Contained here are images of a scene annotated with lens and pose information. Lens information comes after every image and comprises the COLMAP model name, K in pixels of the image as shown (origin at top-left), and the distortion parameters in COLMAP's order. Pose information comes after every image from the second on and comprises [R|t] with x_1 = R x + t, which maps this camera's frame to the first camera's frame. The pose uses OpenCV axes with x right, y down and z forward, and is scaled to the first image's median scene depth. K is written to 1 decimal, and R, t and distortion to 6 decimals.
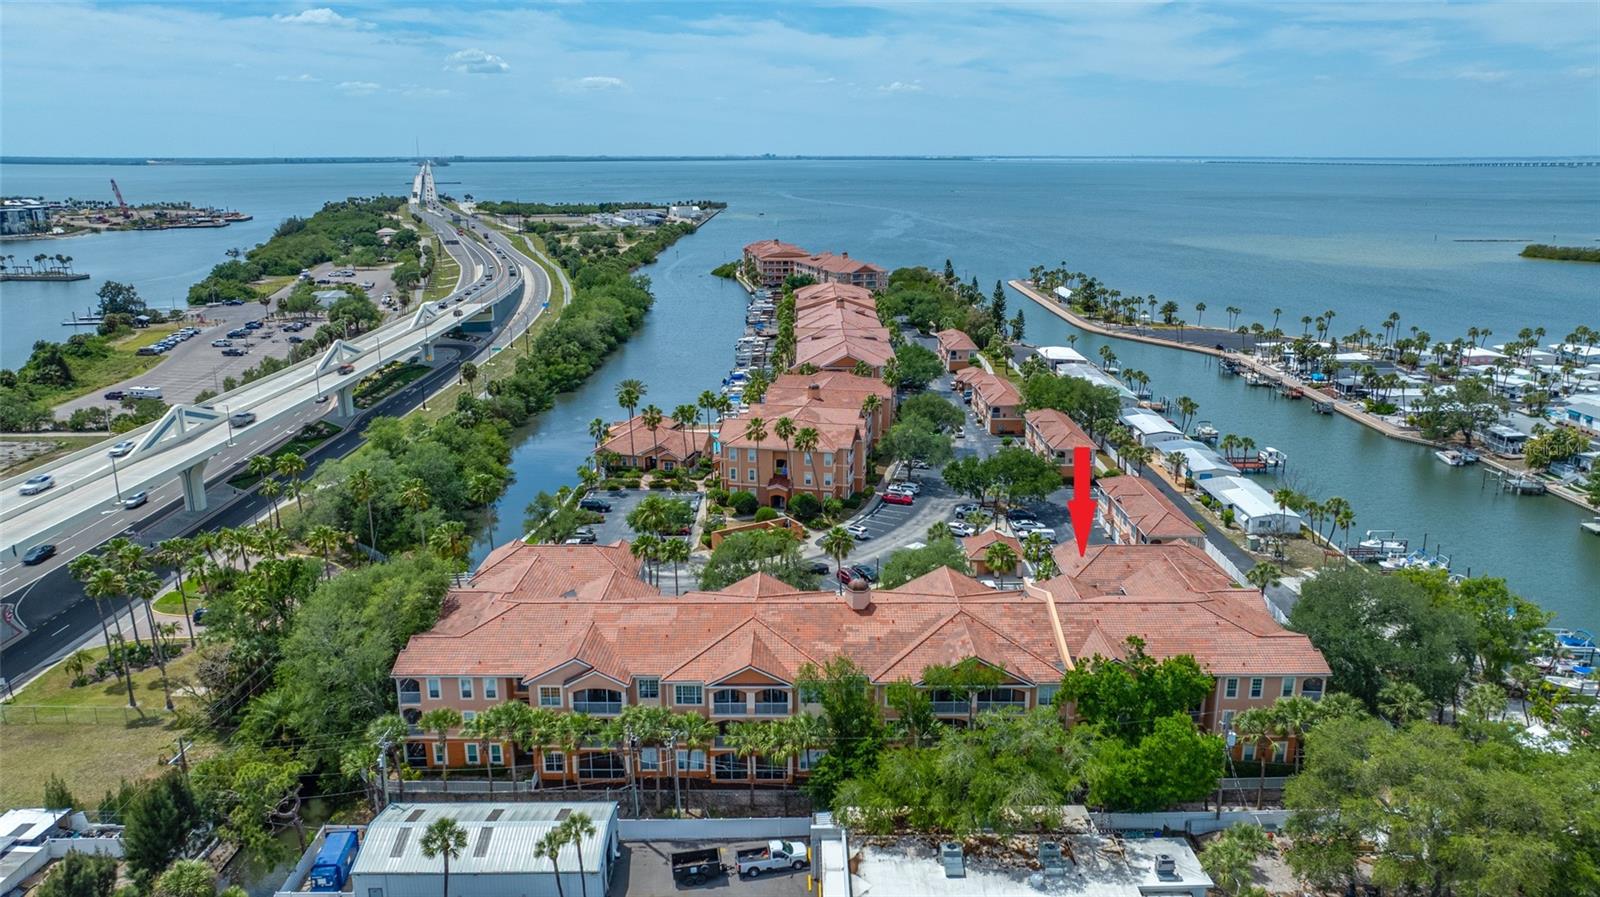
lens RADIAL K [[1124.9, 0, 800.0], [0, 1124.9, 448.5], [0, 0, 1]] dist [-0.036180, 0.042847]
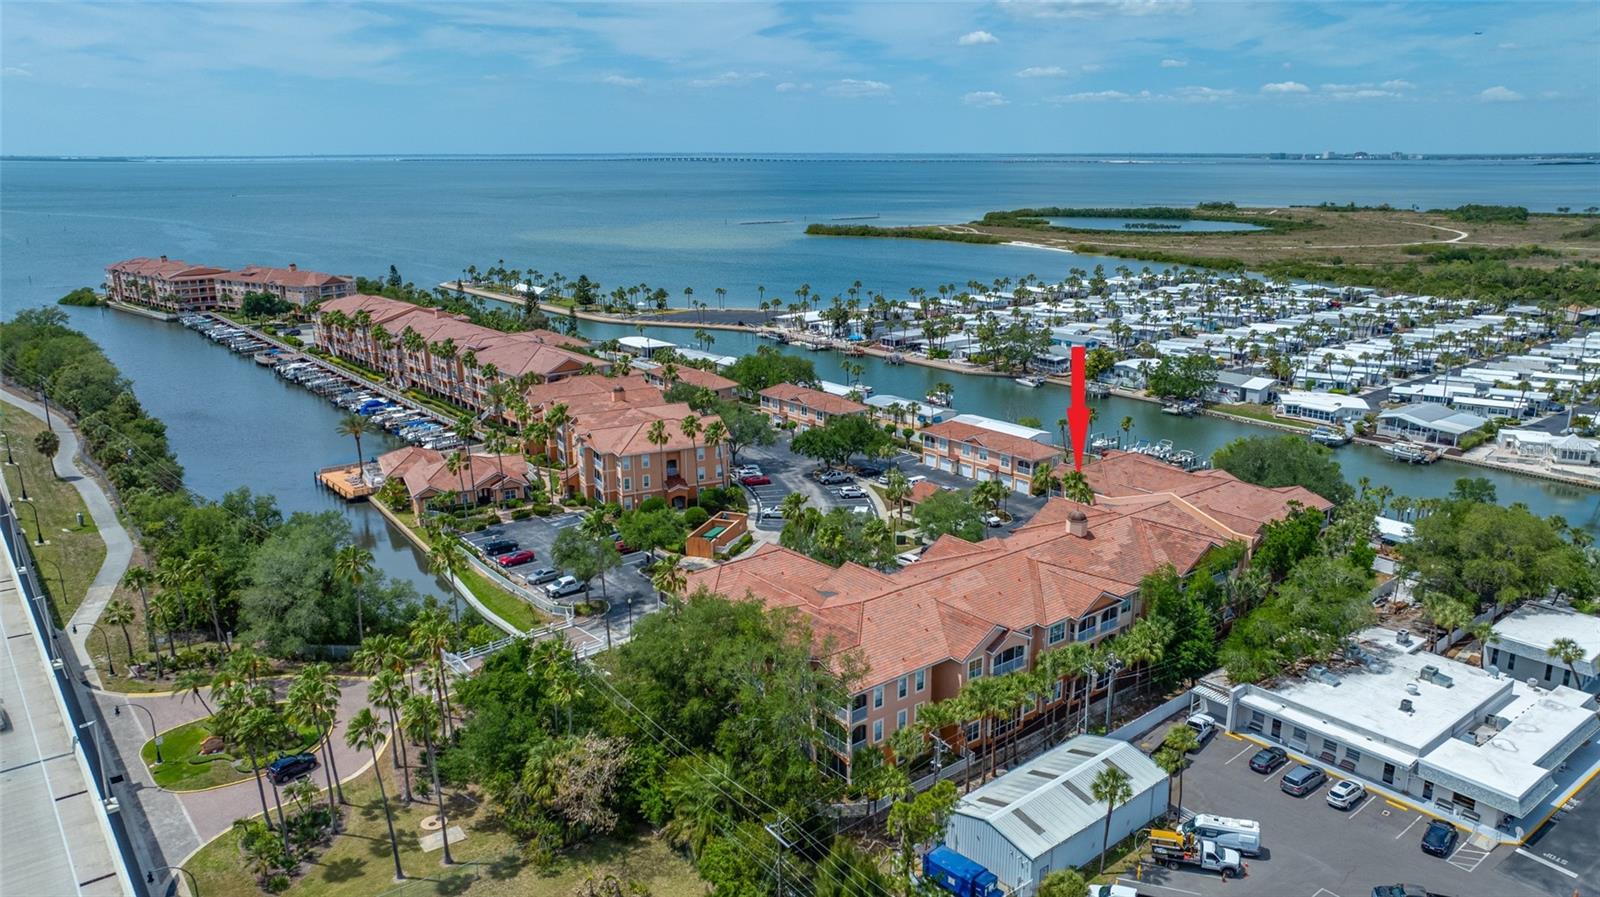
lens RADIAL K [[1132.1, 0, 802.2], [0, 1132.1, 445.8], [0, 0, 1]] dist [-0.034246, 0.035952]
pose [[0.776868, -0.159680, 0.609080, -0.368951], [0.160884, 0.985540, 0.053170, -0.025771], [-0.608763, 0.056685, 0.791325, 0.095898]]
